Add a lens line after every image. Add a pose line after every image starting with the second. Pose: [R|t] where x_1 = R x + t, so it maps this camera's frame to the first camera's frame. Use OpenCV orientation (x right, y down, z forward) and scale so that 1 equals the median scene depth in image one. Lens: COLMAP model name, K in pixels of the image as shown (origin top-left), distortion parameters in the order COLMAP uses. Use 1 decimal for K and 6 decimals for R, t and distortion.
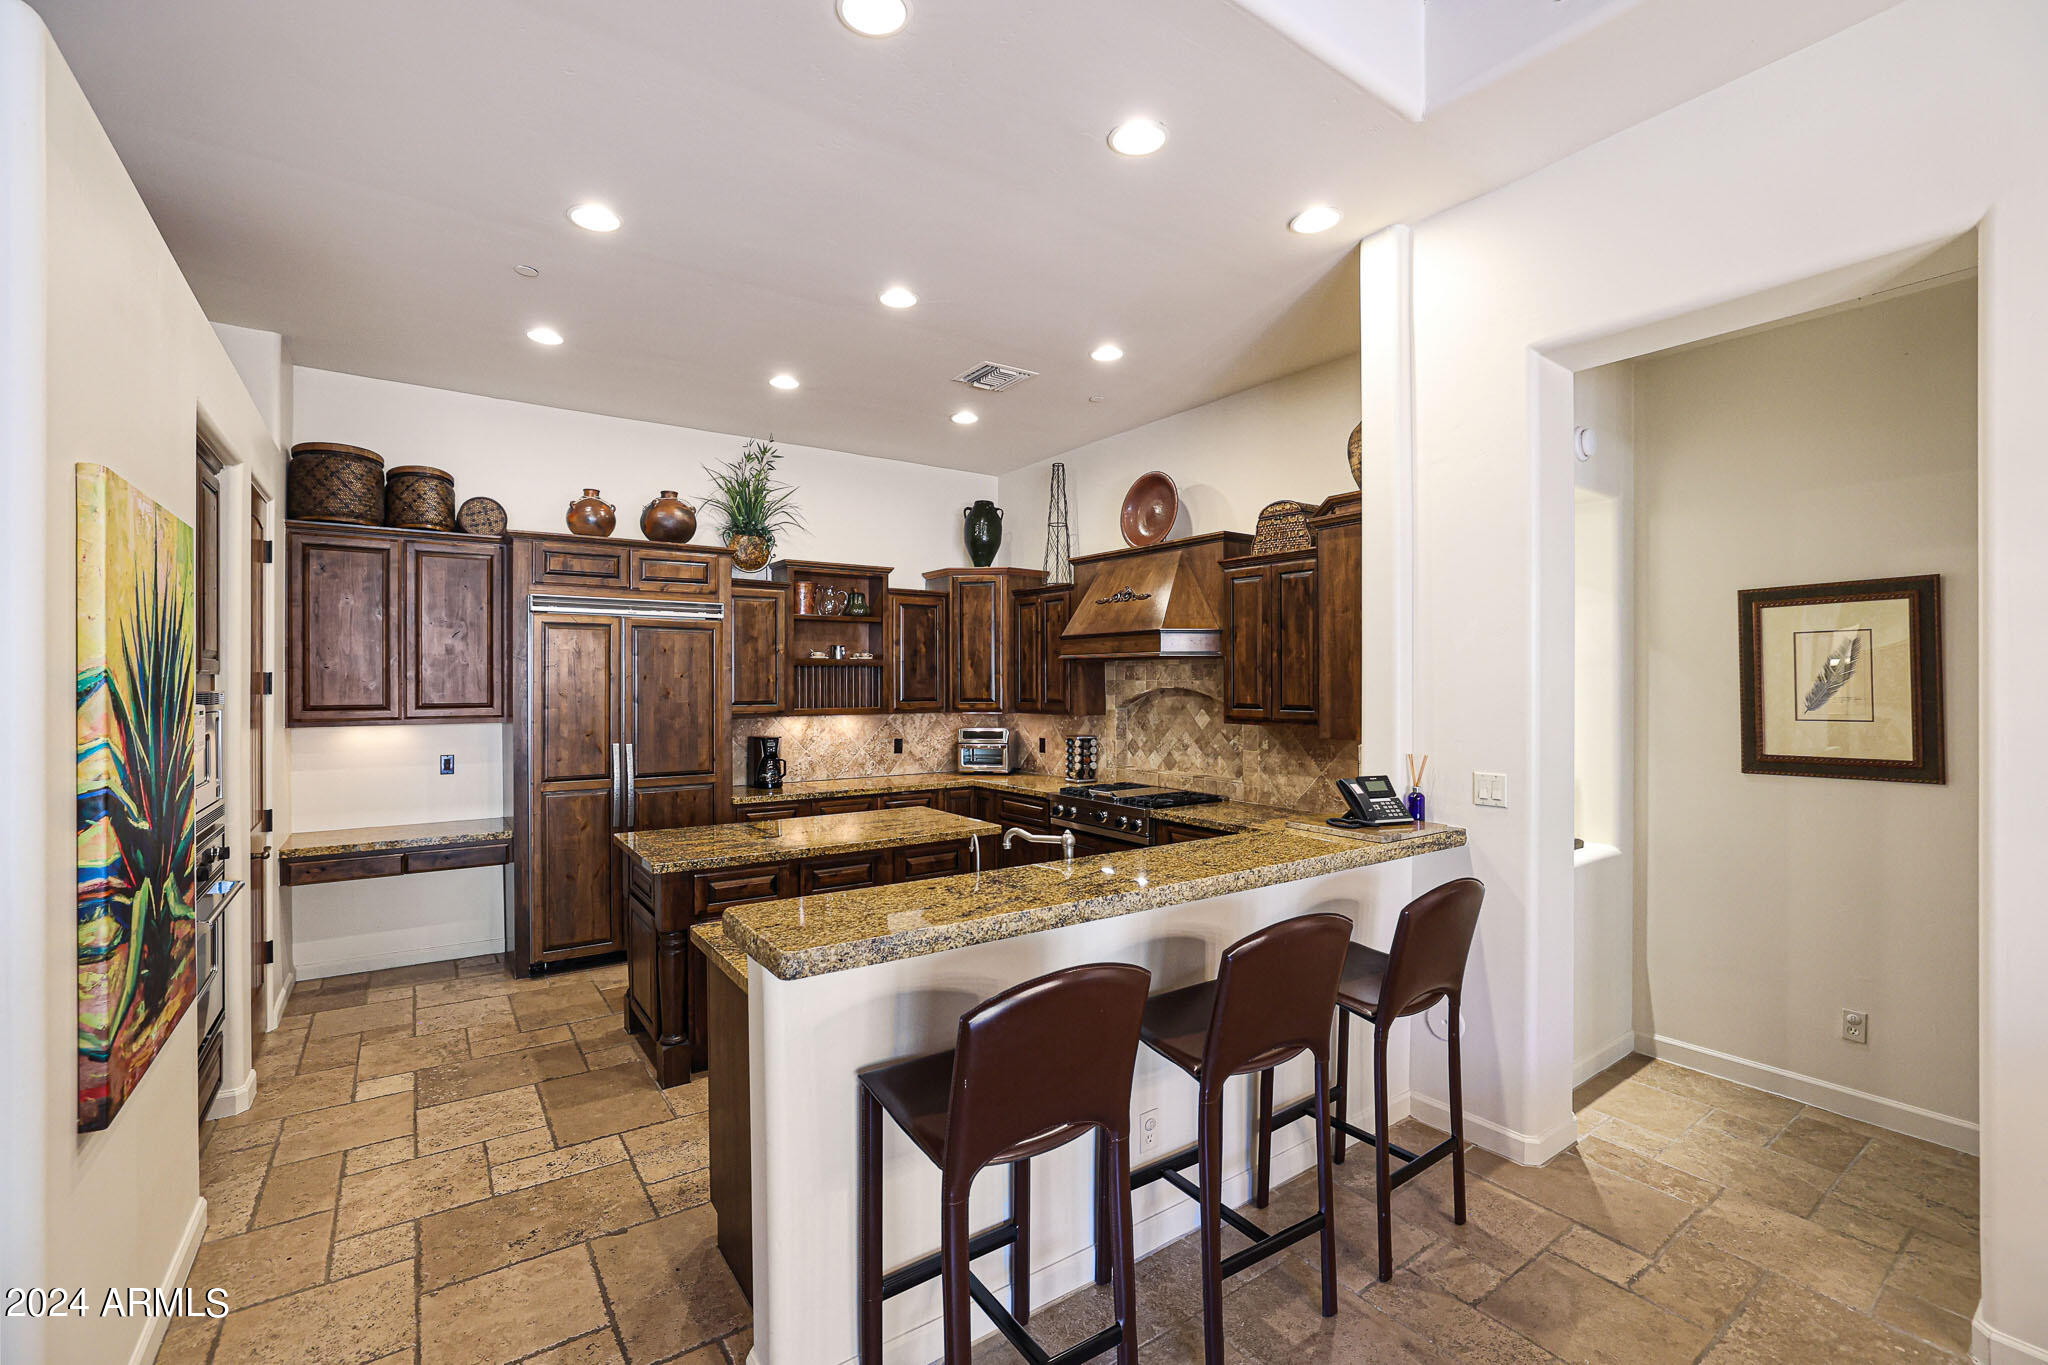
lens RADIAL K [[860.5, 0, 989.6], [0, 860.5, 670.3], [0, 0, 1]] dist [-0.027990, 0.006798]
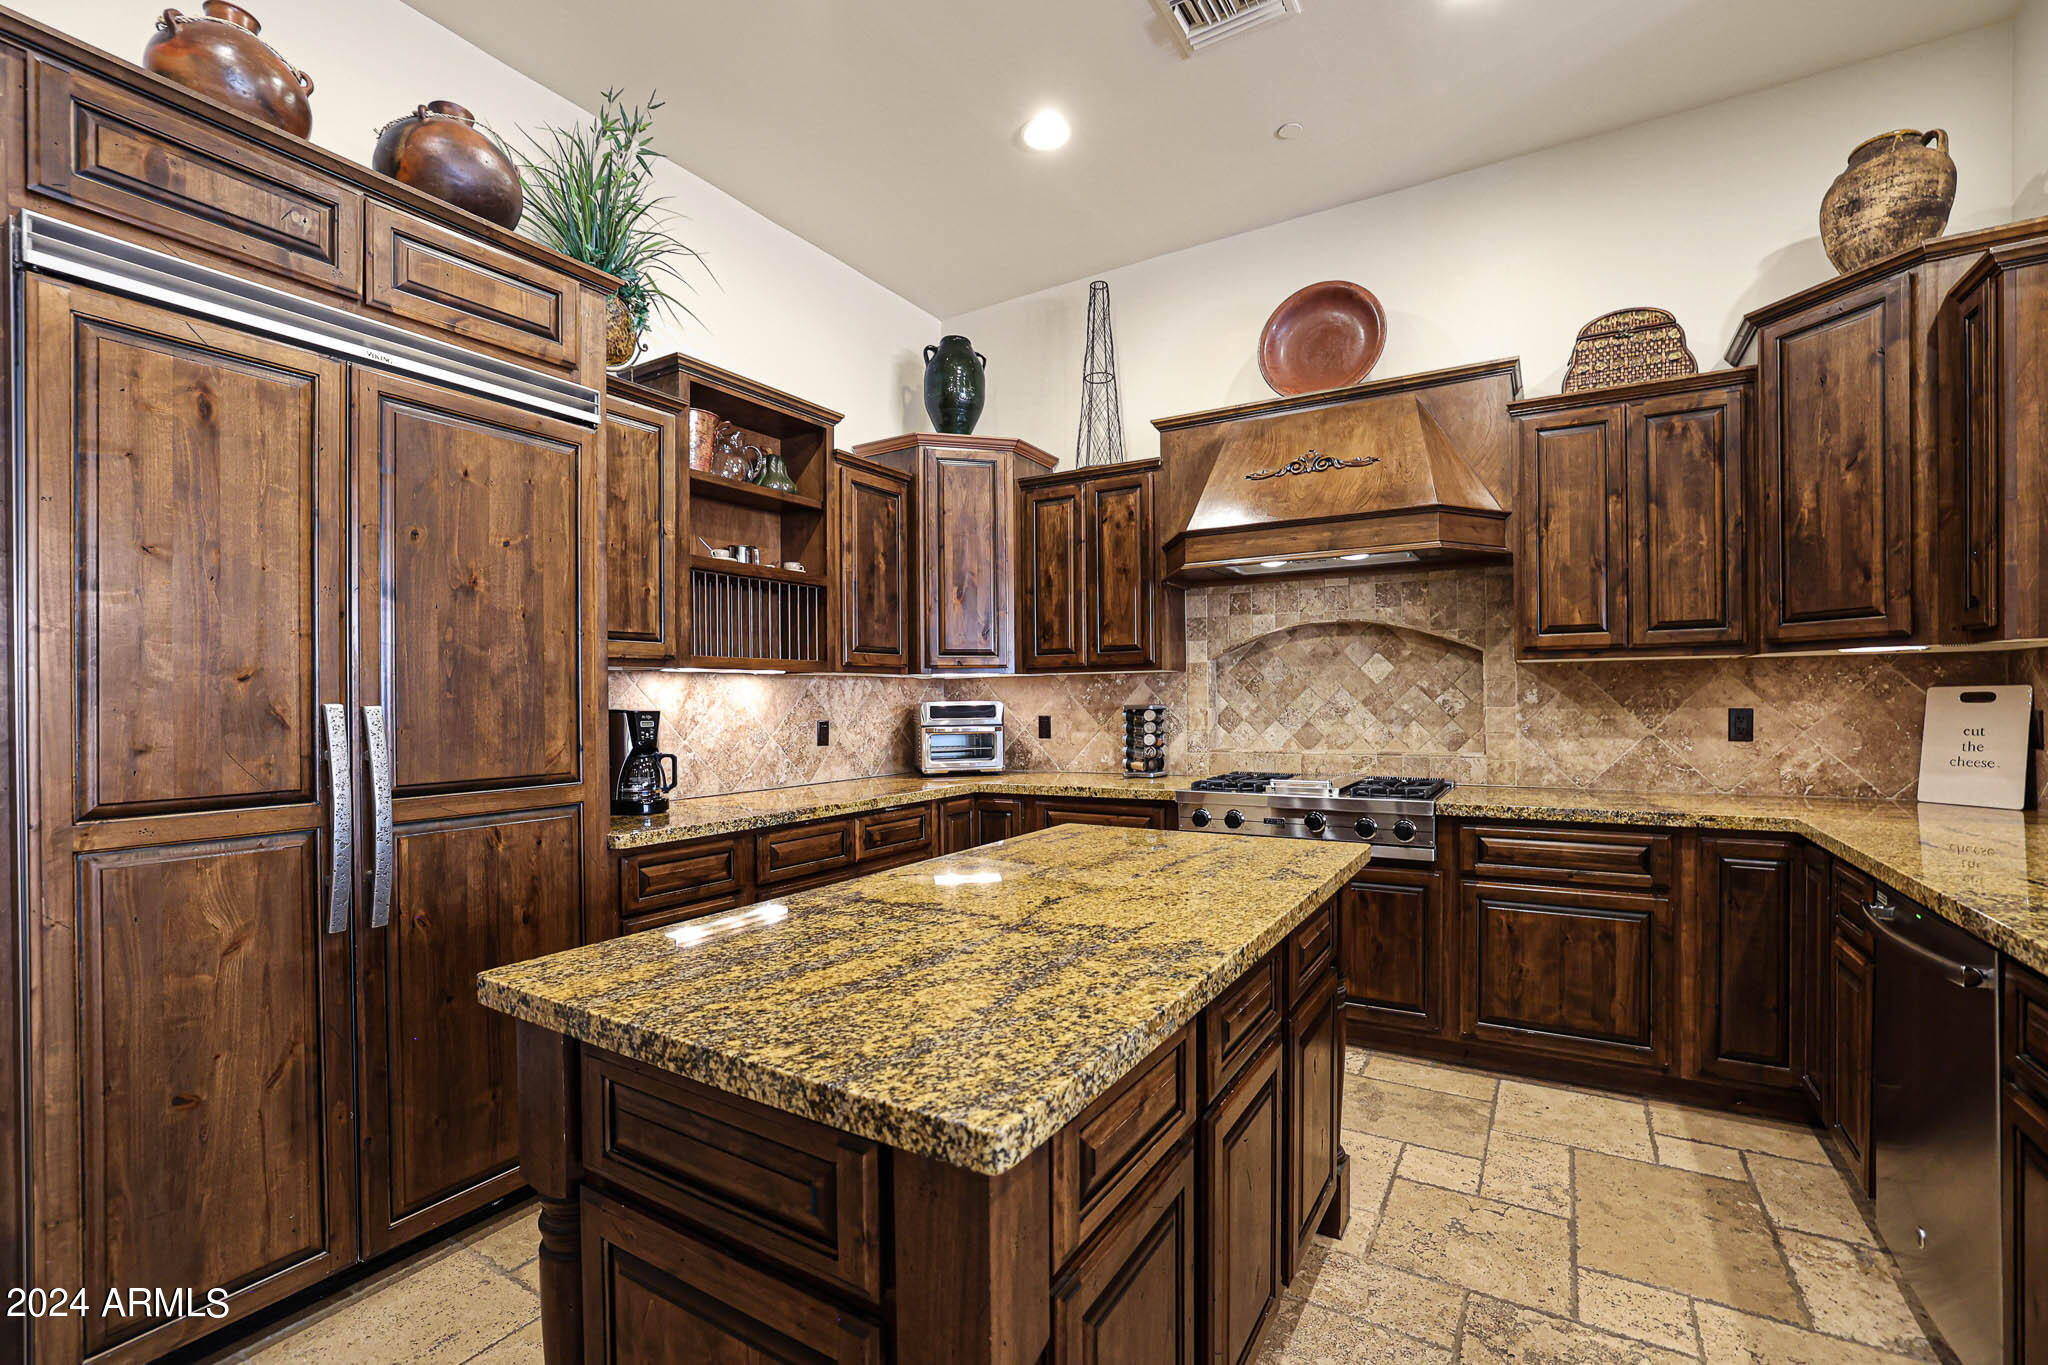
lens RADIAL K [[889.9, 0, 1010.4], [0, 889.9, 691.7], [0, 0, 1]] dist [-0.058953, 0.020889]
pose [[0.912987, -0.004696, 0.407962, -0.307089], [0.003053, 0.999984, 0.004679, 0.074947], [-0.407978, -0.003026, 0.912987, 0.520210]]
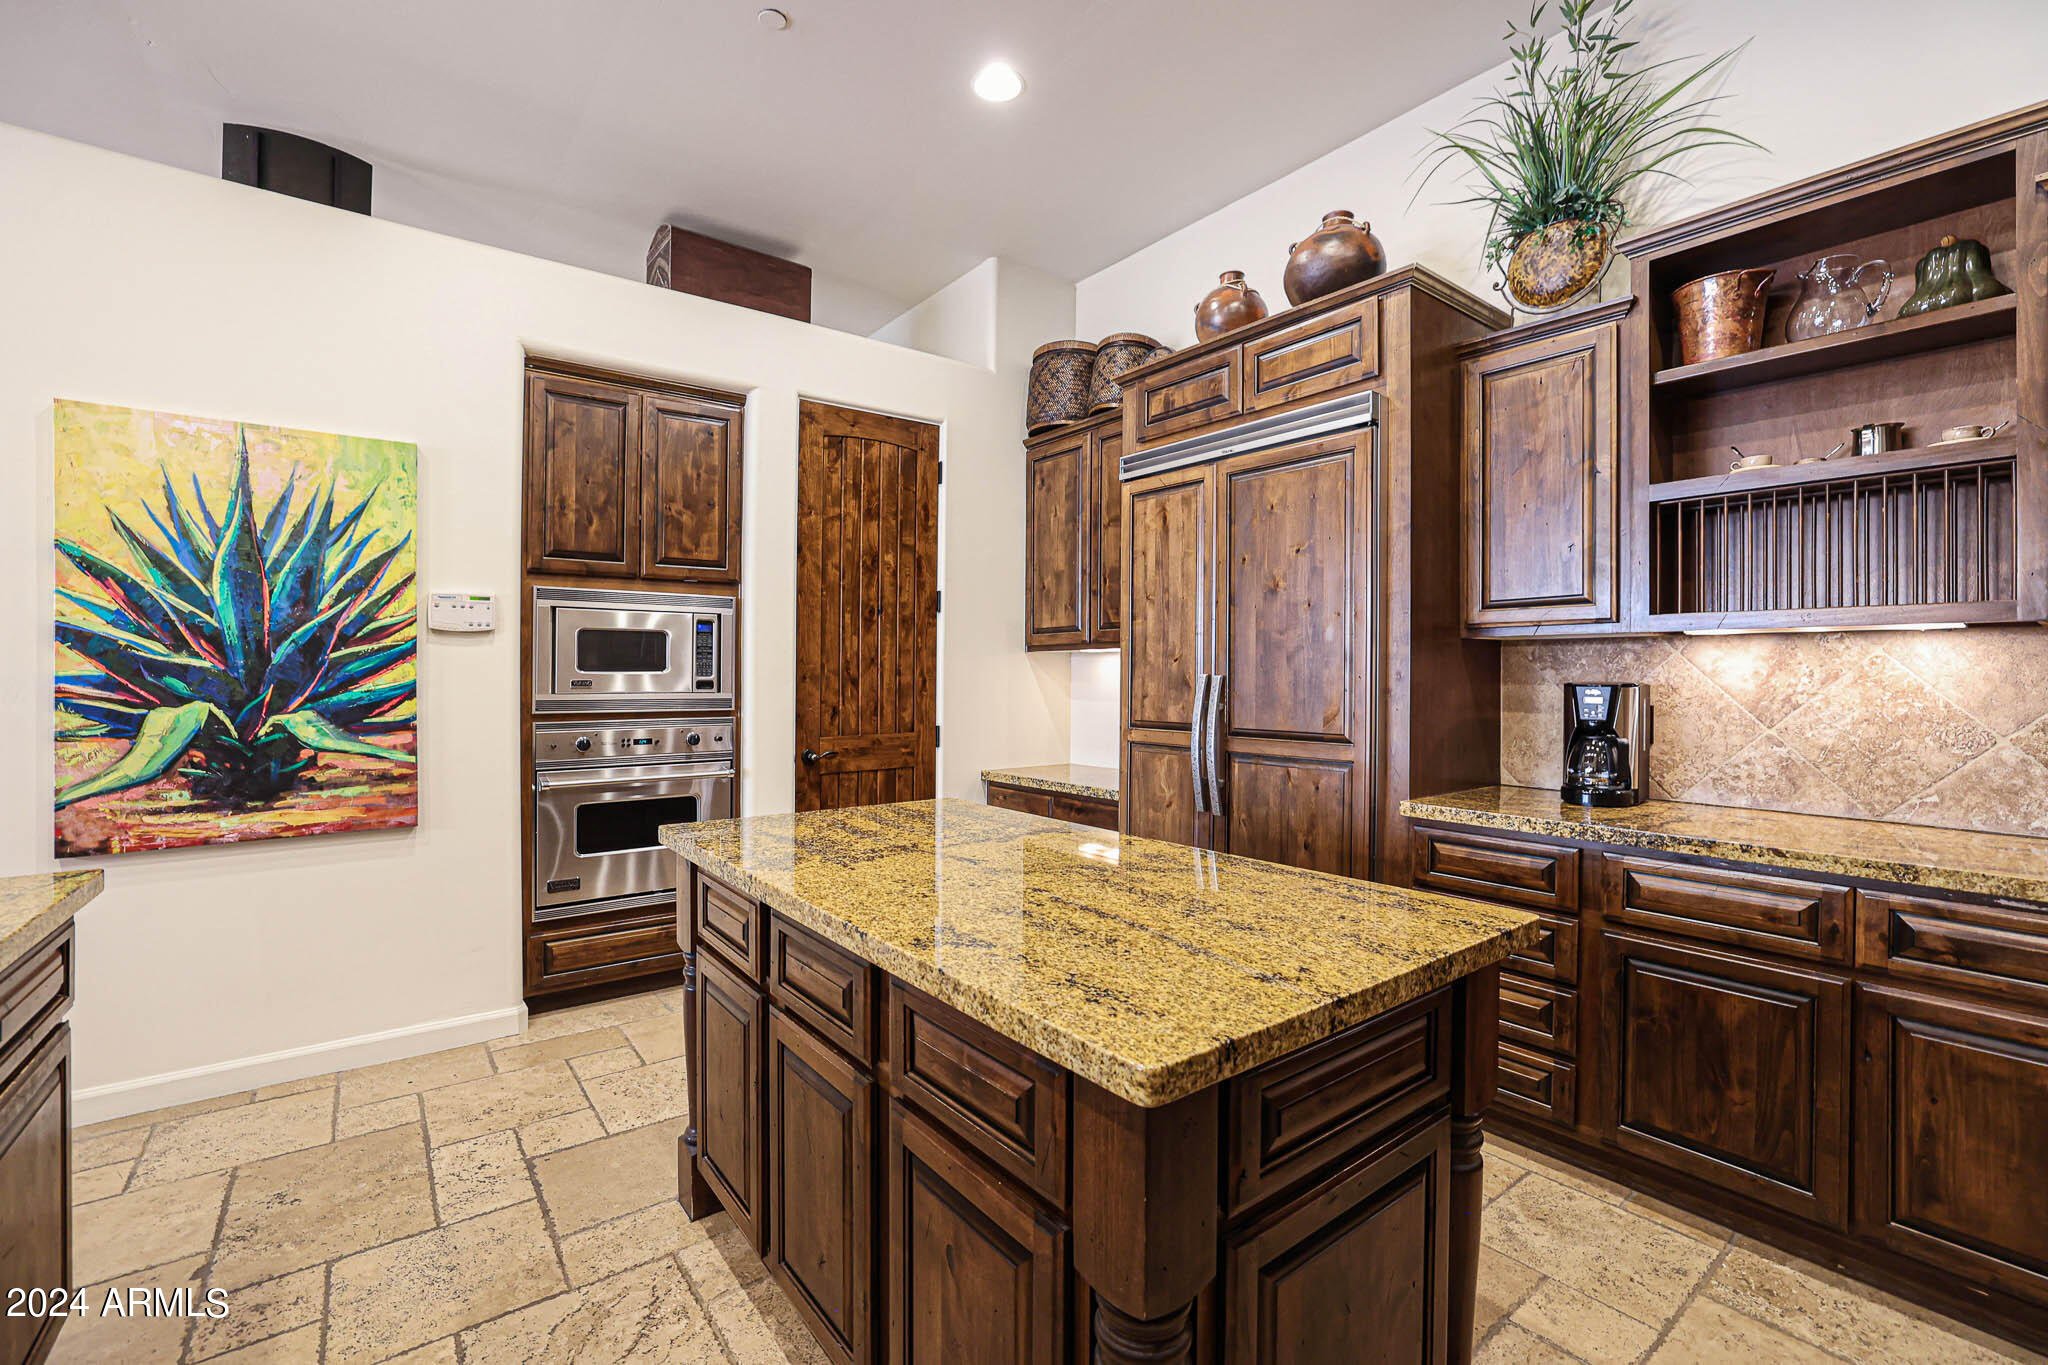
lens RADIAL K [[896.0, 0, 1075.8], [0, 896.0, 677.2], [0, 0, 1]] dist [-0.056639, 0.025612]
pose [[0.082472, 0.005907, -0.996576, 0.172717], [0.014600, 0.999868, 0.007134, 0.077179], [0.996486, -0.015138, 0.082375, 0.811426]]
